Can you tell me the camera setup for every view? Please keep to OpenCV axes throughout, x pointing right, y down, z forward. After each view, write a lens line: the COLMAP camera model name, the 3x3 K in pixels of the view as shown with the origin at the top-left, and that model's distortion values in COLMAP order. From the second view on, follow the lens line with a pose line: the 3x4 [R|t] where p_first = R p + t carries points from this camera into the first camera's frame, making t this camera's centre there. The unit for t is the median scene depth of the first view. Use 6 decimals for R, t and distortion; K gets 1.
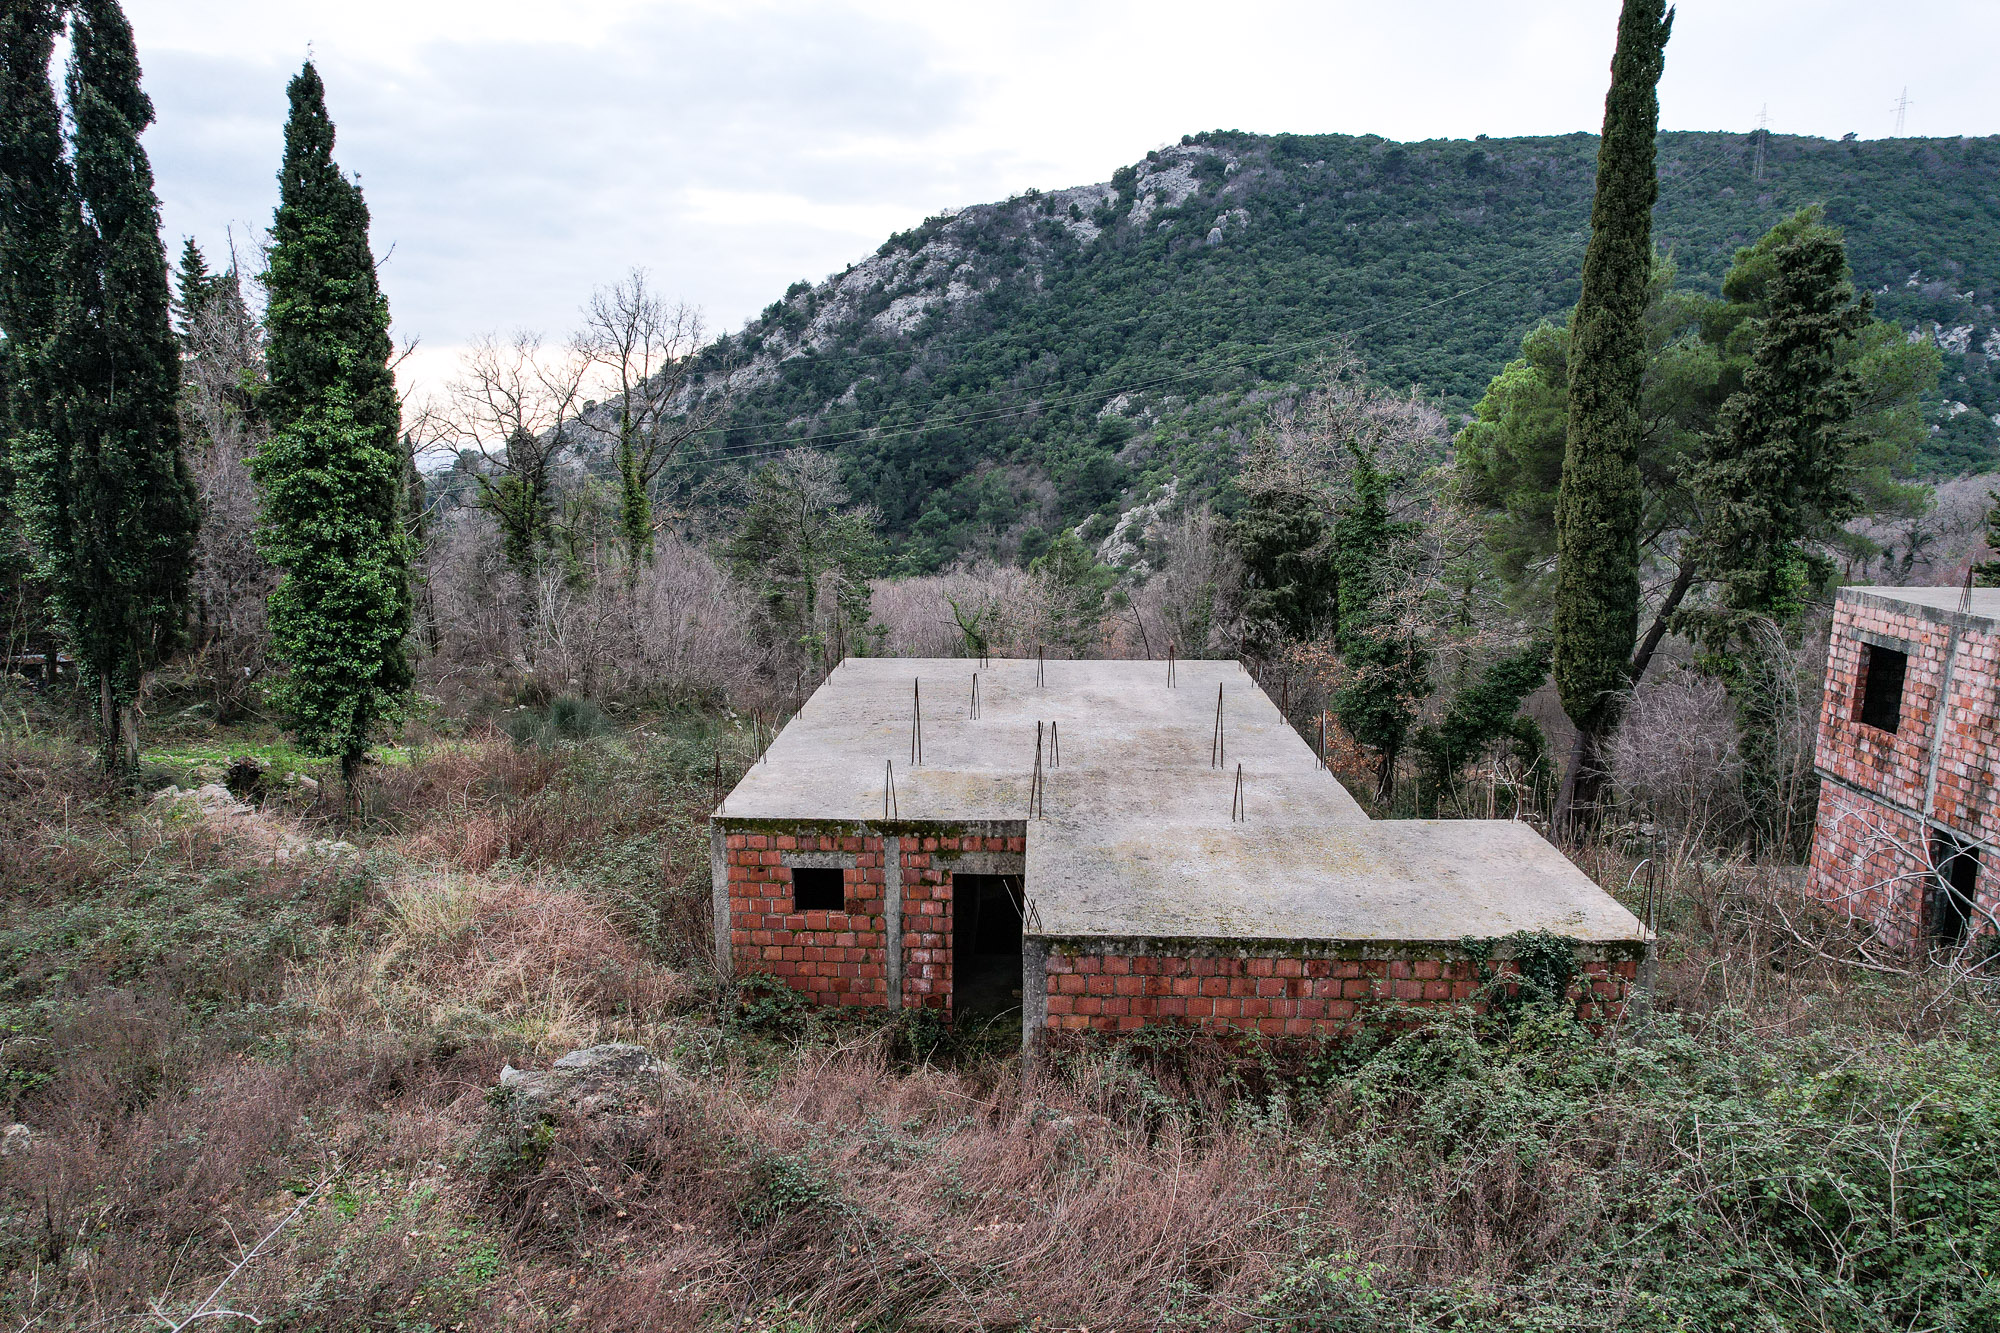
lens RADIAL K [[1276.9, 0, 1004.8], [0, 1276.9, 685.3], [0, 0, 1]] dist [-0.076704, 0.068853]
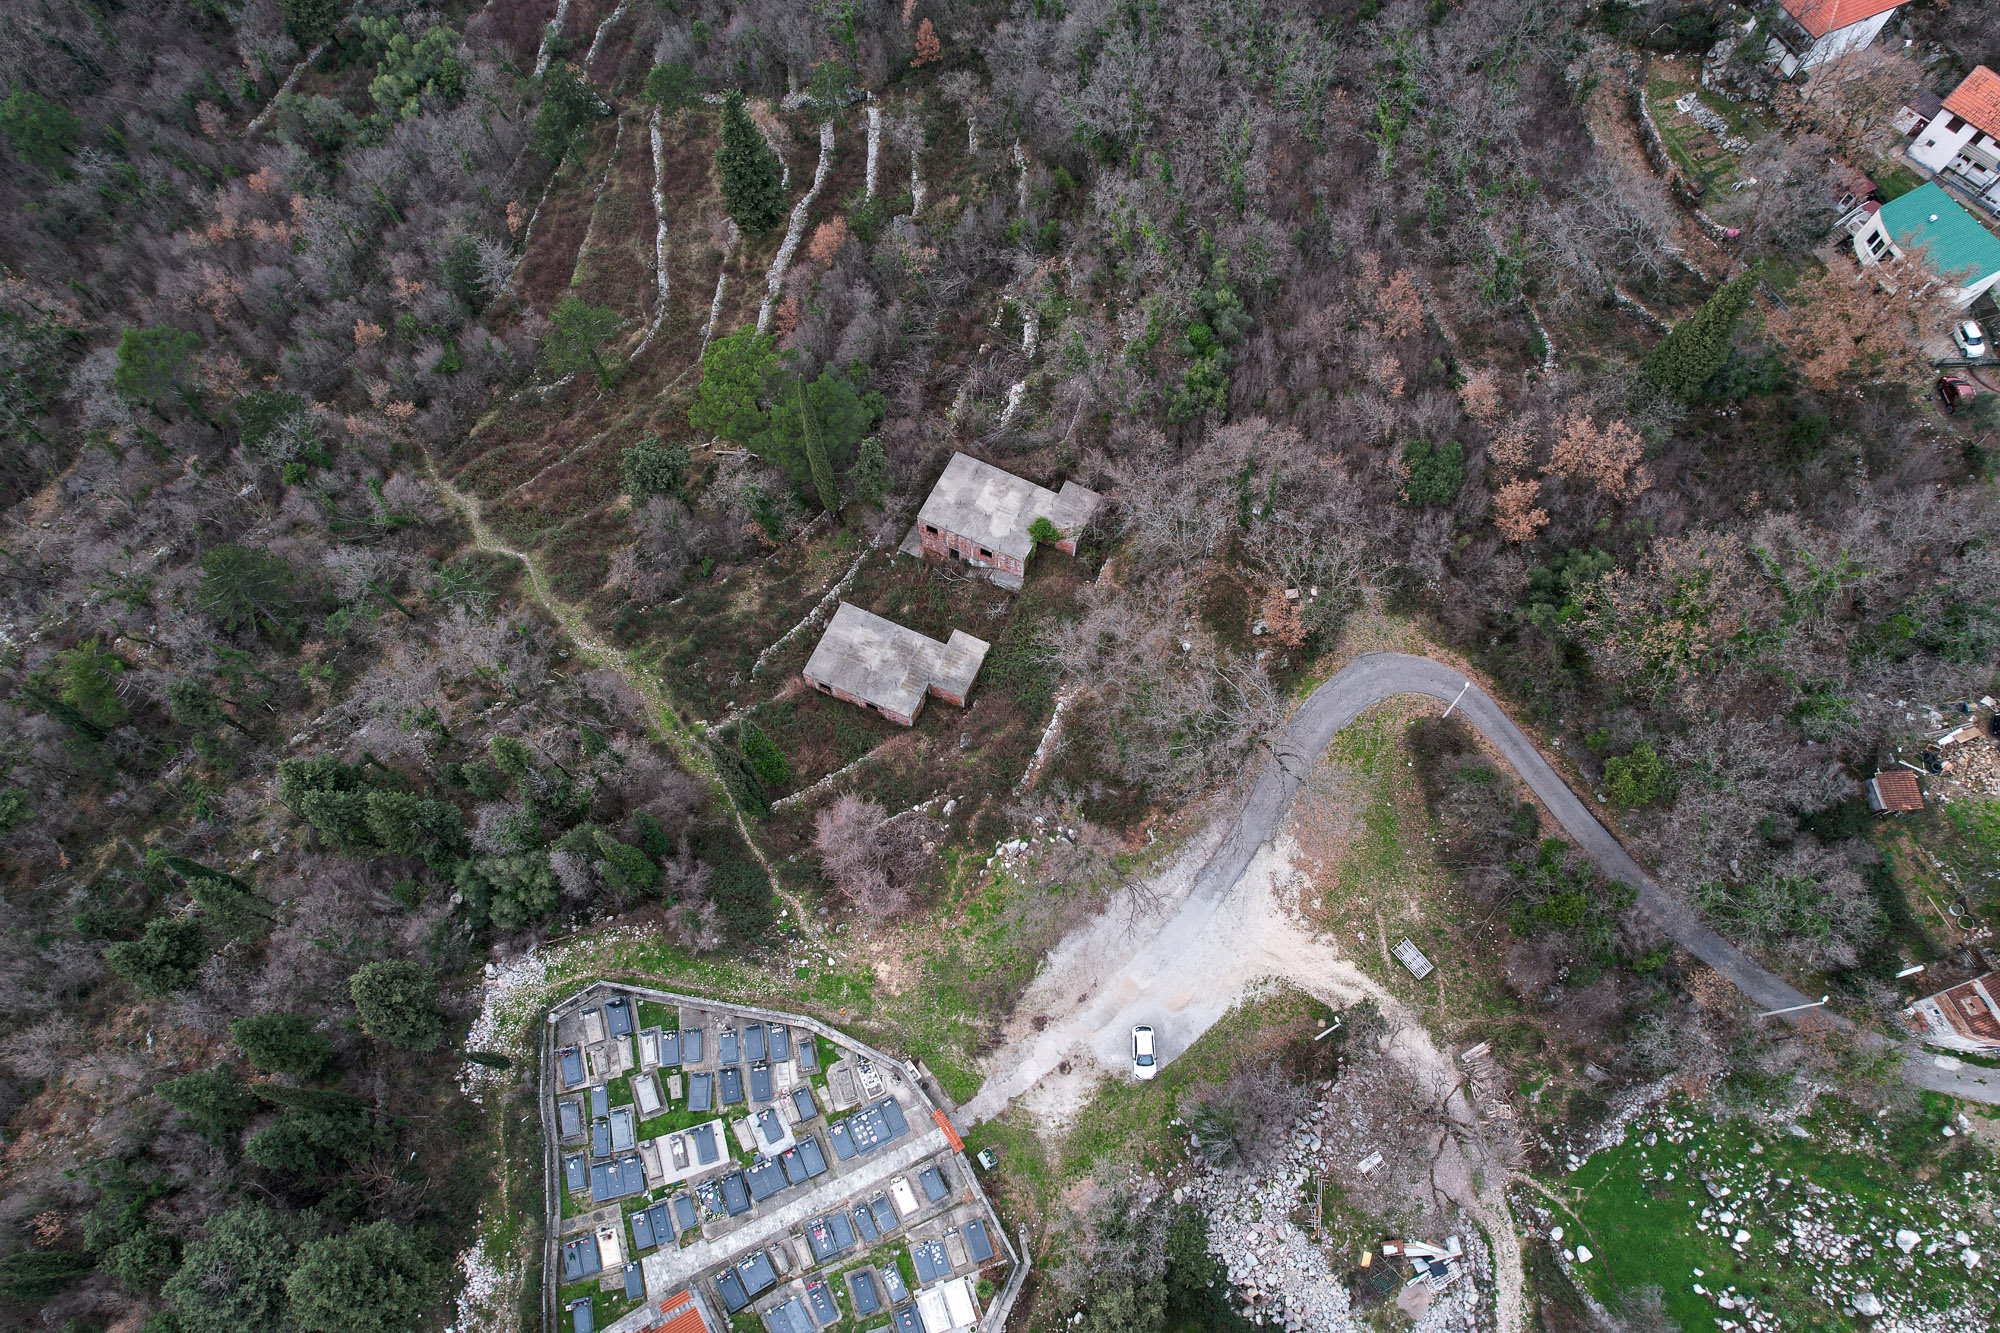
lens RADIAL K [[1276.9, 0, 1002.0], [0, 1276.9, 680.8], [0, 0, 1]] dist [-0.076704, 0.068853]
pose [[0.387056, -0.844933, 0.369156, -0.105792], [0.175252, 0.460477, 0.870200, -0.261030], [-0.905248, -0.272120, 0.326307, -0.076109]]
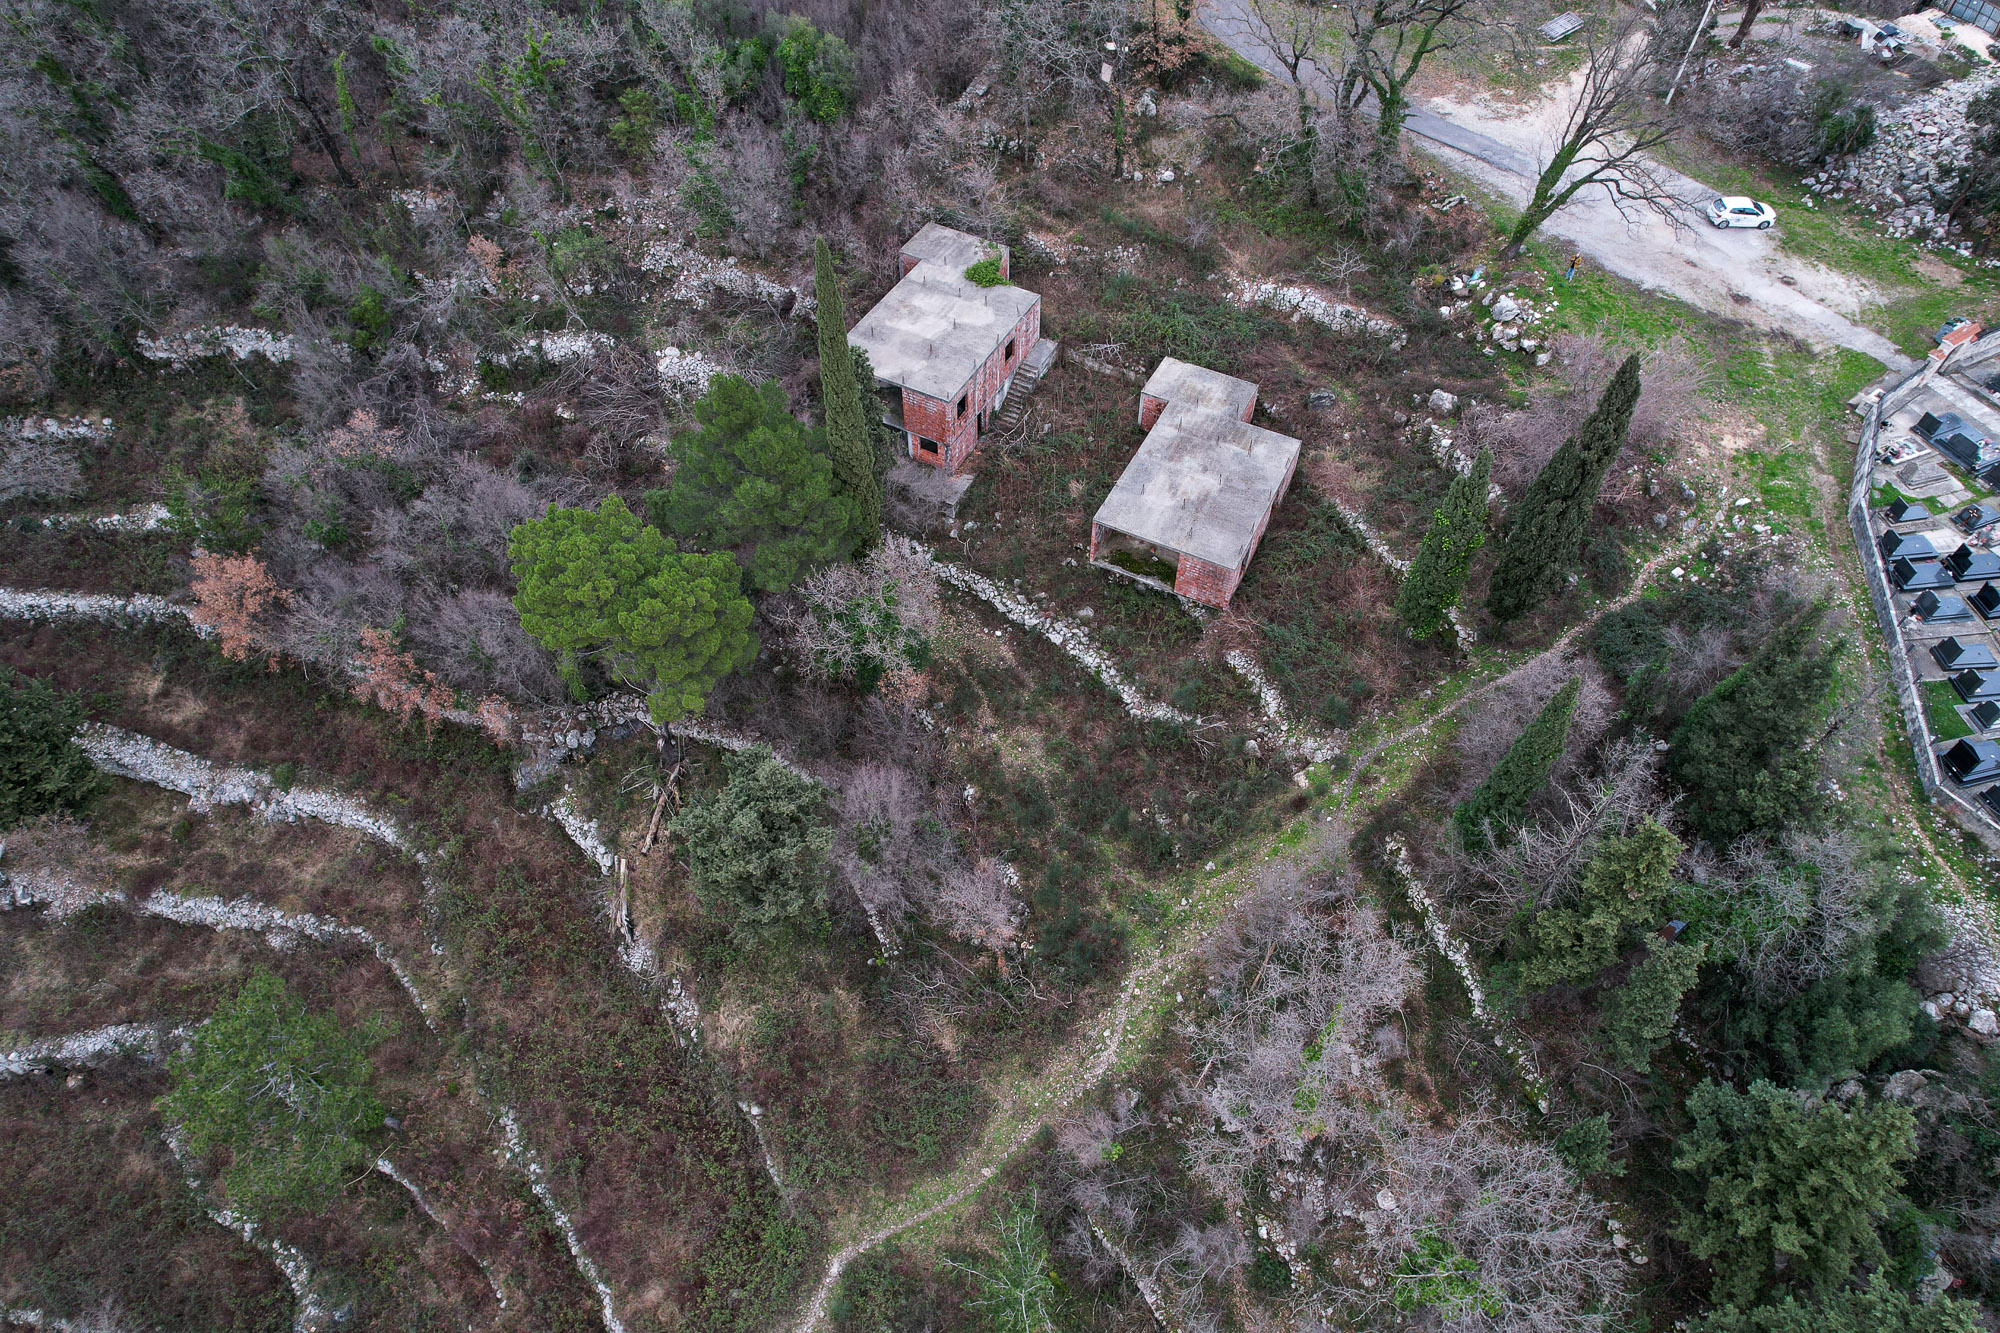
lens RADIAL K [[1276.9, 0, 1003.9], [0, 1276.9, 685.4], [0, 0, 1]] dist [-0.076704, 0.068853]
pose [[-0.905698, -0.337855, 0.256059, -0.029924], [0.080678, 0.455611, 0.886516, -0.150707], [-0.416177, 0.823573, -0.385388, 0.162152]]
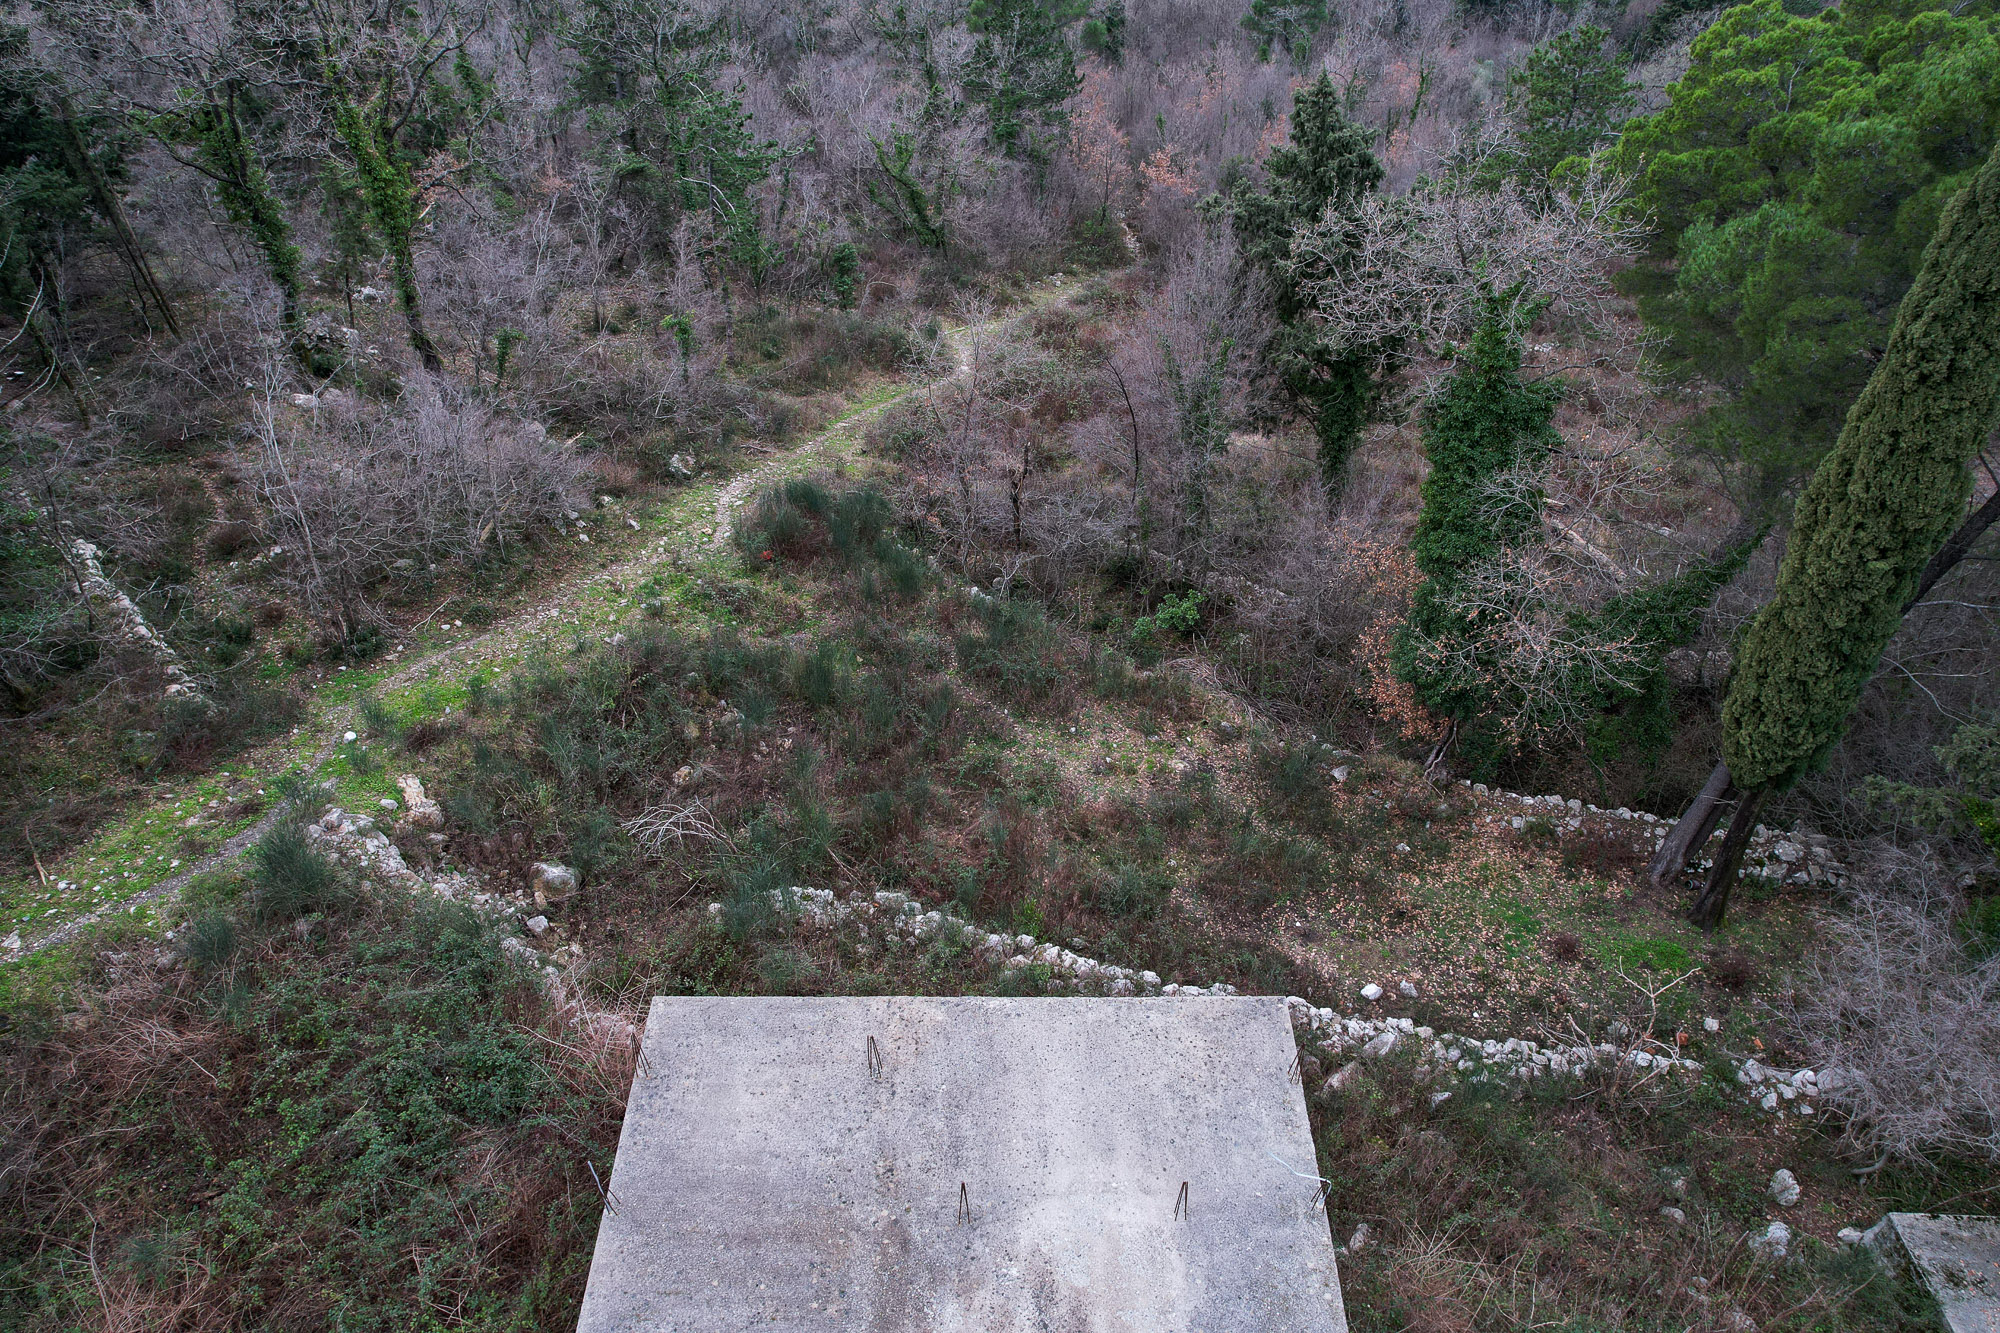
lens RADIAL K [[1276.9, 0, 1006.9], [0, 1276.9, 684.1], [0, 0, 1]] dist [-0.076704, 0.068853]
pose [[0.999453, -0.022403, 0.024330, 0.002407], [0.007262, 0.866328, 0.499422, -0.031847], [-0.032267, -0.498972, 0.866017, 0.037177]]
